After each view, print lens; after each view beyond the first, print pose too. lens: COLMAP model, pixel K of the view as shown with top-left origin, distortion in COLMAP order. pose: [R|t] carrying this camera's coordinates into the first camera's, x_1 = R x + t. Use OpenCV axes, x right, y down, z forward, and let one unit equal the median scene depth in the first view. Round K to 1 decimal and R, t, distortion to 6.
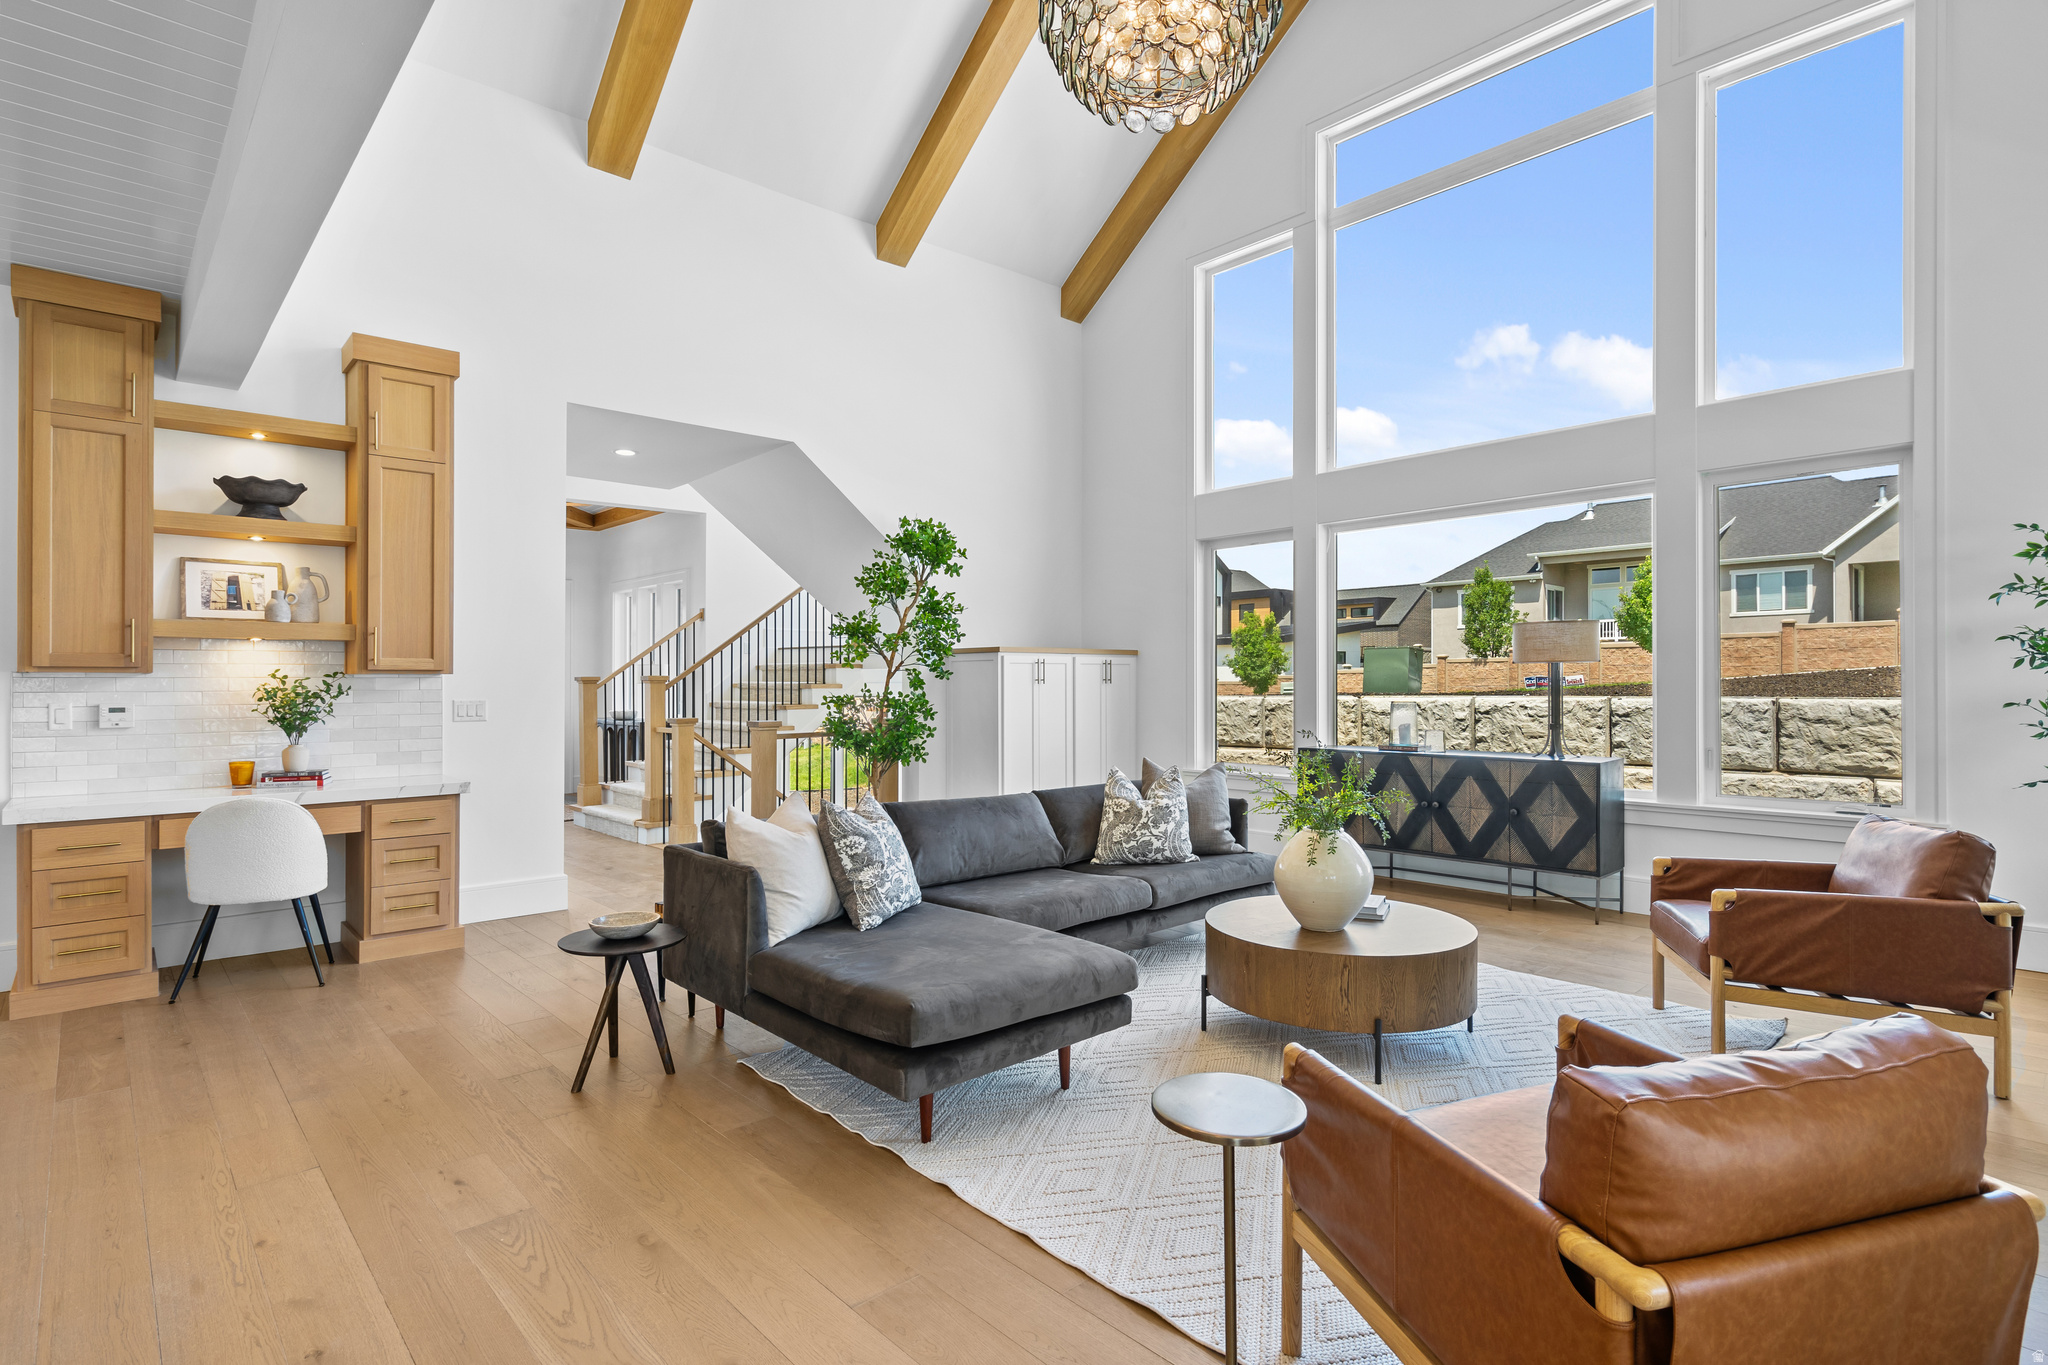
lens RADIAL K [[1008.8, 0, 1030.0], [0, 1008.8, 681.1], [0, 0, 1]] dist [0.000906, 0.000962]
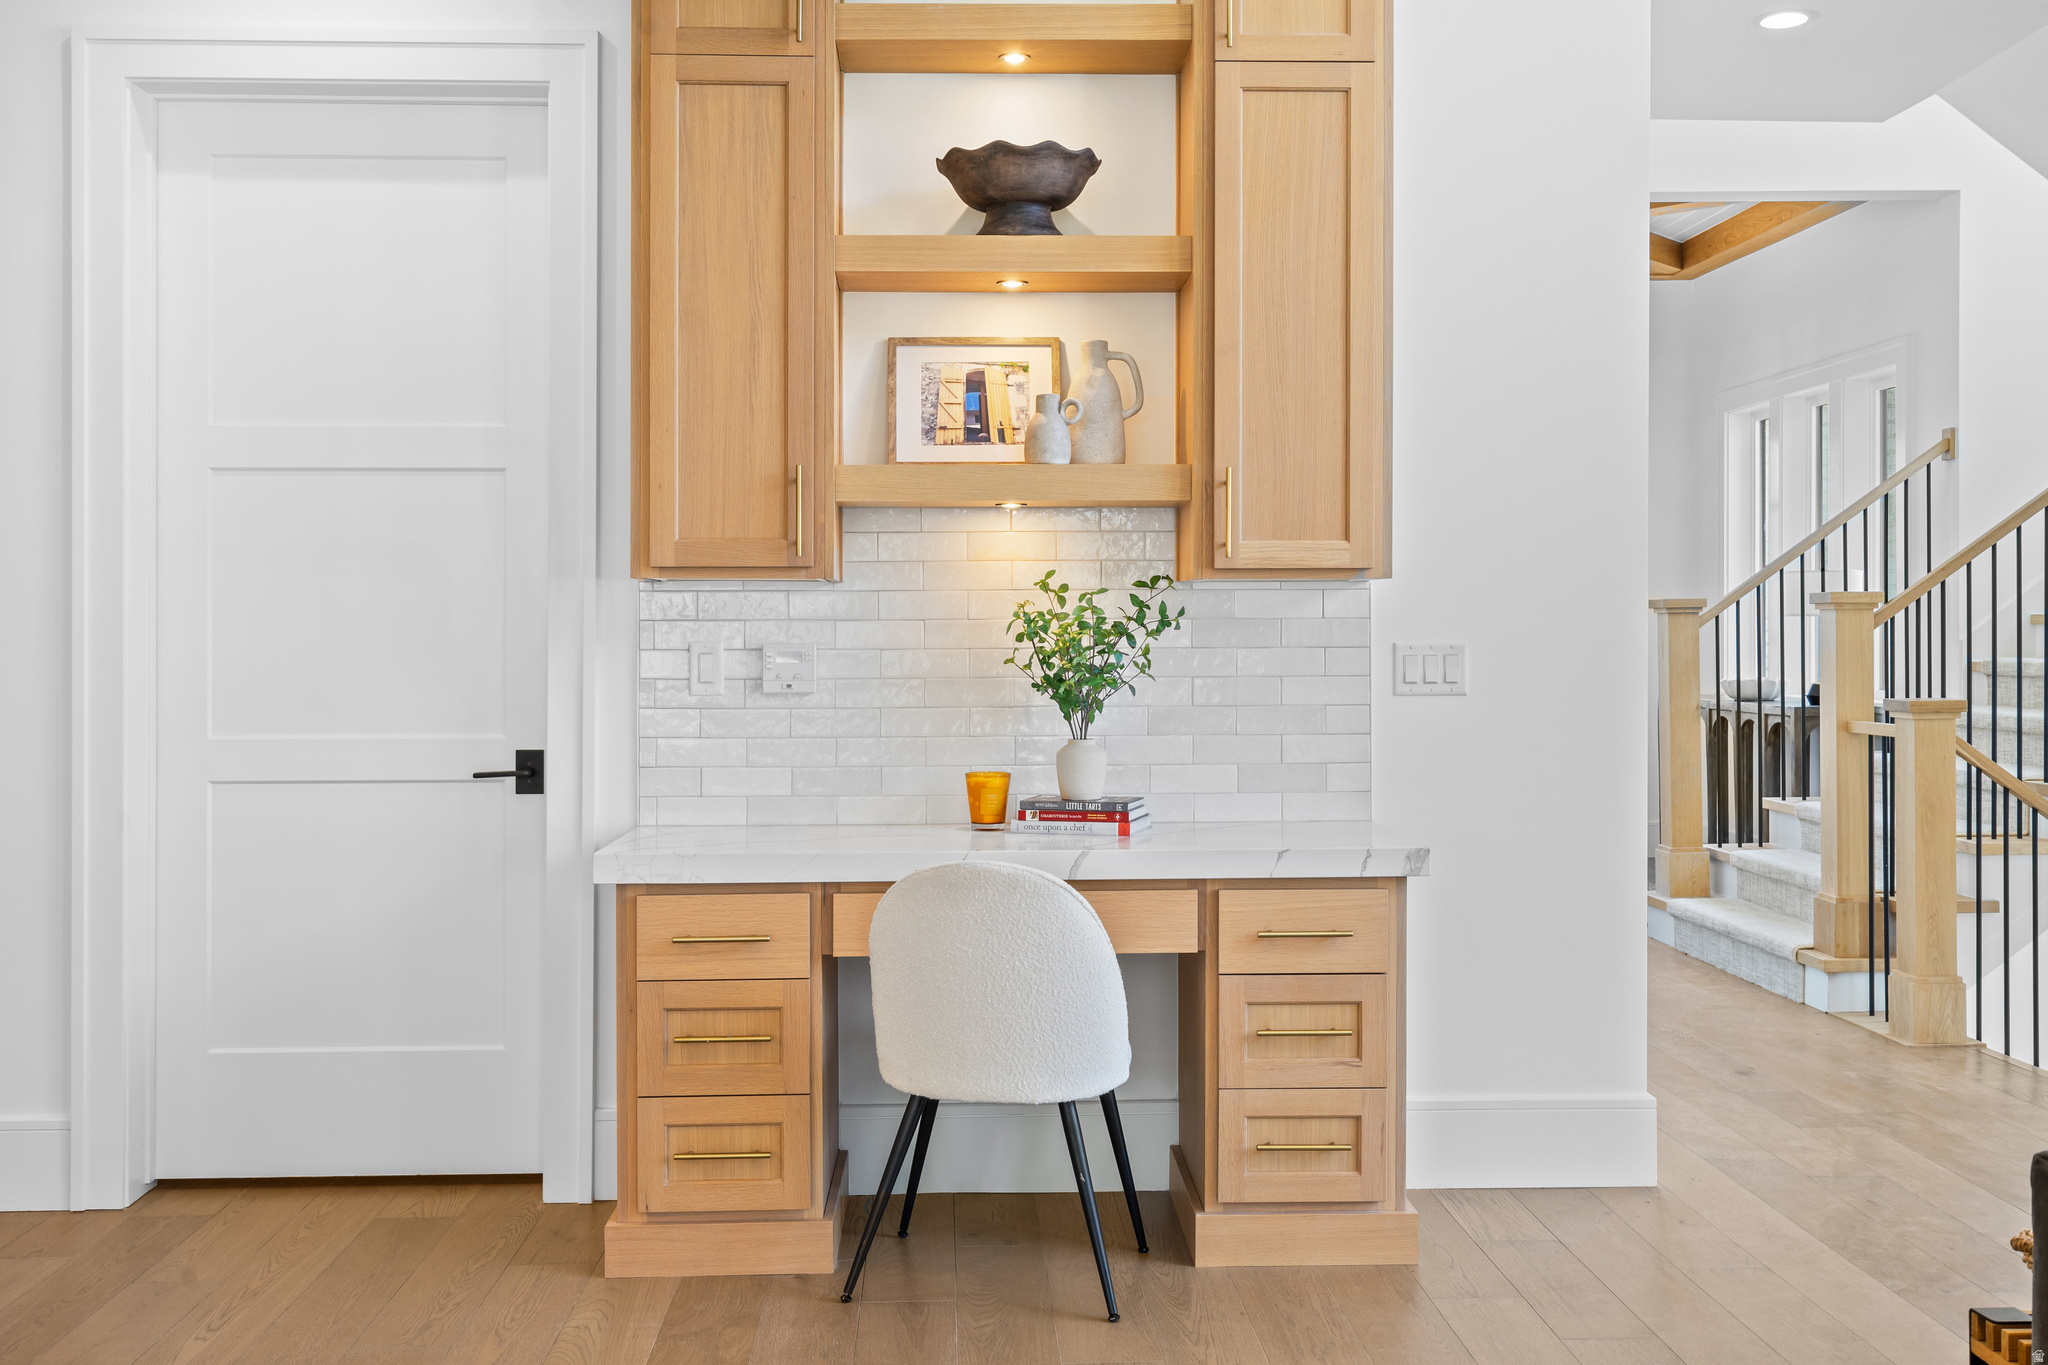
lens RADIAL K [[2053.5, 0, 1028.3], [0, 2053.5, 627.5], [0, 0, 1]] dist [0.004846, 0.007155]
pose [[0.761001, -0.000819, -0.648750, -0.156733], [0.002284, 0.999996, 0.001416, 0.012257], [0.648747, -0.002559, 0.761000, 0.294260]]
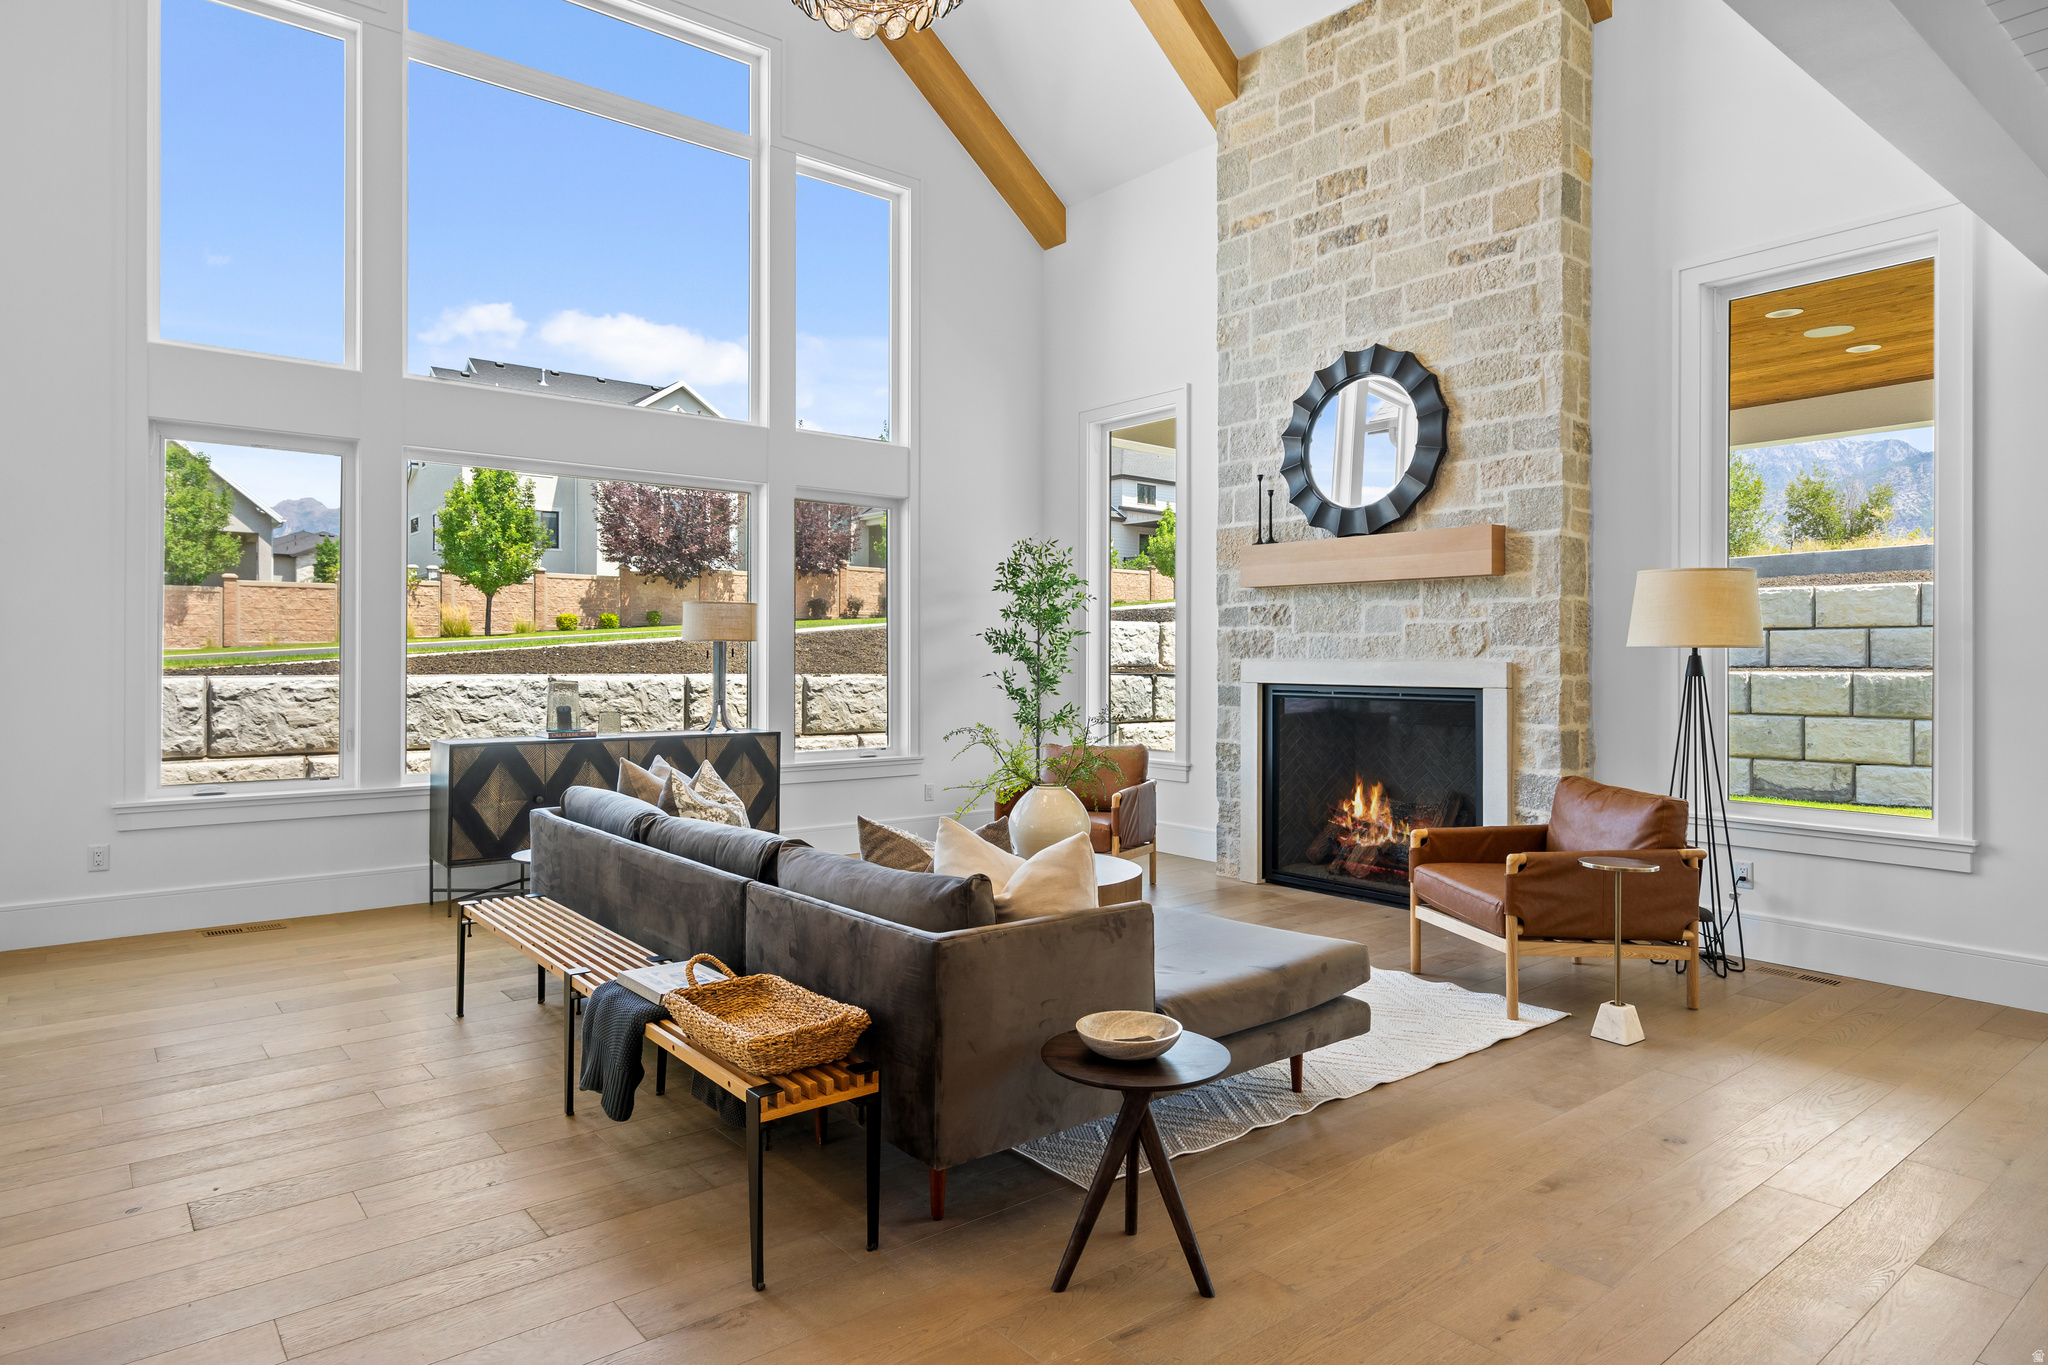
lens RADIAL K [[1159.5, 0, 1024.0], [0, 1159.5, 682.5], [0, 0, 1]] dist [0.002215, 0.000902]
pose [[0.069648, -0.014627, 0.997464, -0.772542], [-0.006599, 0.999864, 0.015123, 0.004698], [-0.997550, -0.007635, 0.069542, 0.697238]]
